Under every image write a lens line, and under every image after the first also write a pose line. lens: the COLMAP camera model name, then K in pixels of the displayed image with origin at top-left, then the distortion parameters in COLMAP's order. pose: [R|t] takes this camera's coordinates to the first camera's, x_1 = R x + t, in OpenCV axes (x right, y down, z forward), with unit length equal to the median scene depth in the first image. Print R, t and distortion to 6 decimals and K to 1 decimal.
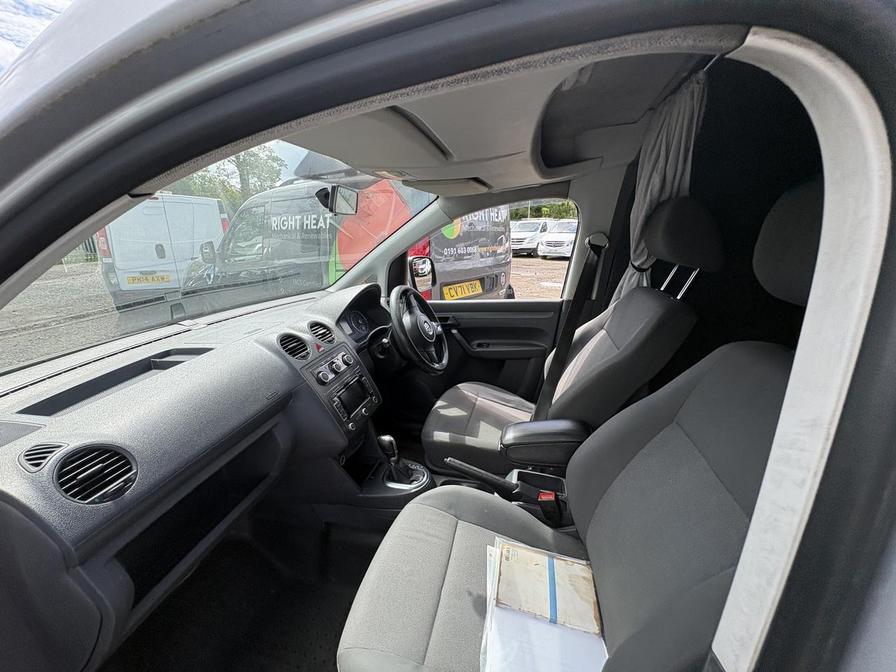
lens RADIAL K [[358.0, 0, 448.8], [0, 358.0, 337.0], [0, 0, 1]] dist [-0.000669, -0.000559]
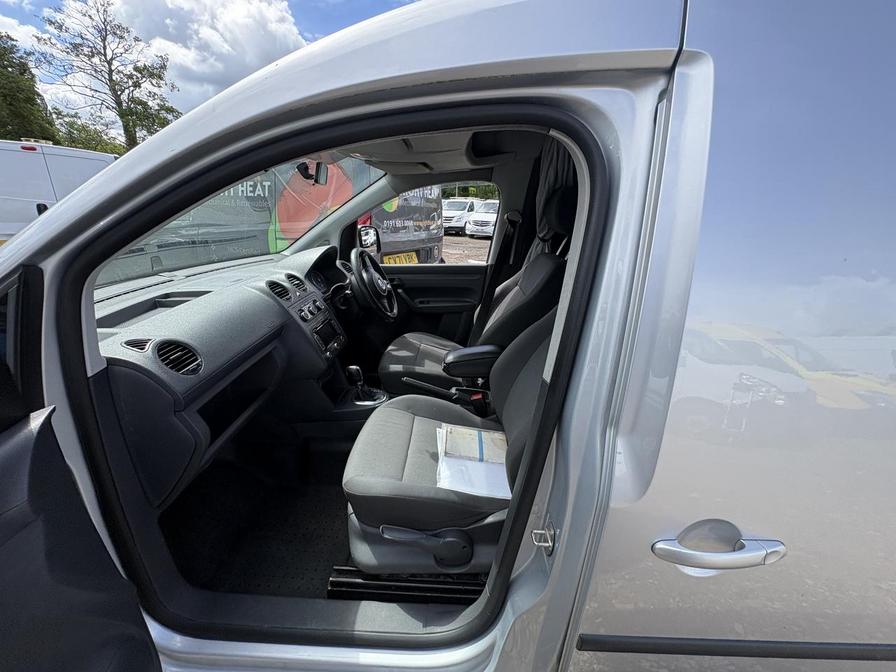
lens RADIAL K [[358.7, 0, 447.3], [0, 358.7, 336.5], [0, 0, 1]] dist [0.001049, 0.000423]
pose [[0.981523, -0.019930, 0.190303, -0.072915], [0.009210, 0.998329, 0.057050, 0.085775], [-0.191122, -0.054243, 0.980066, -0.246391]]
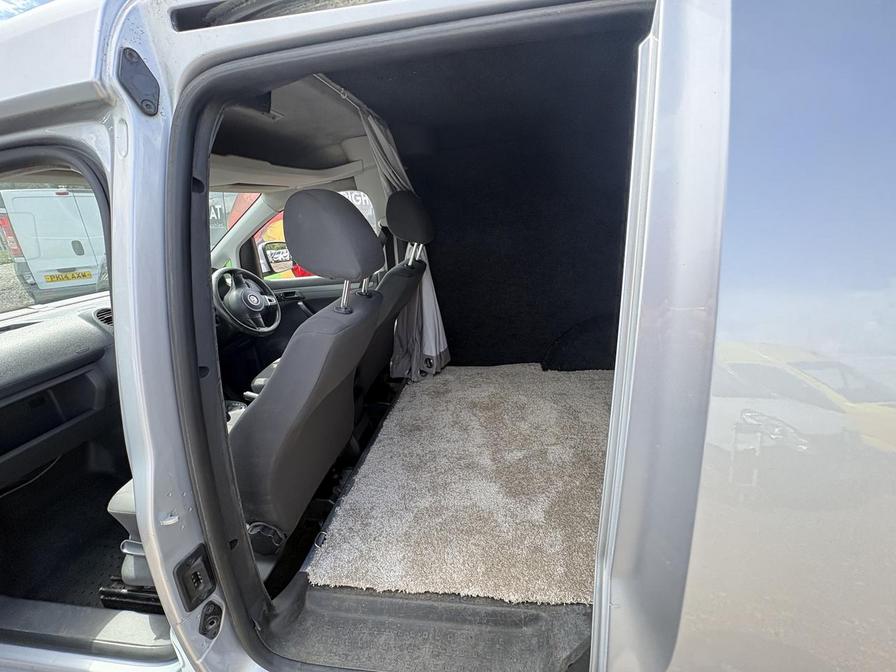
lens RADIAL K [[358.0, 0, 448.8], [0, 358.0, 337.0], [0, 0, 1]] dist [-0.000669, -0.000559]
pose [[0.994642, -0.070800, 0.075327, 0.516929], [0.066621, 0.996171, 0.056621, 0.078446], [-0.079047, -0.051299, 0.995550, -0.312703]]
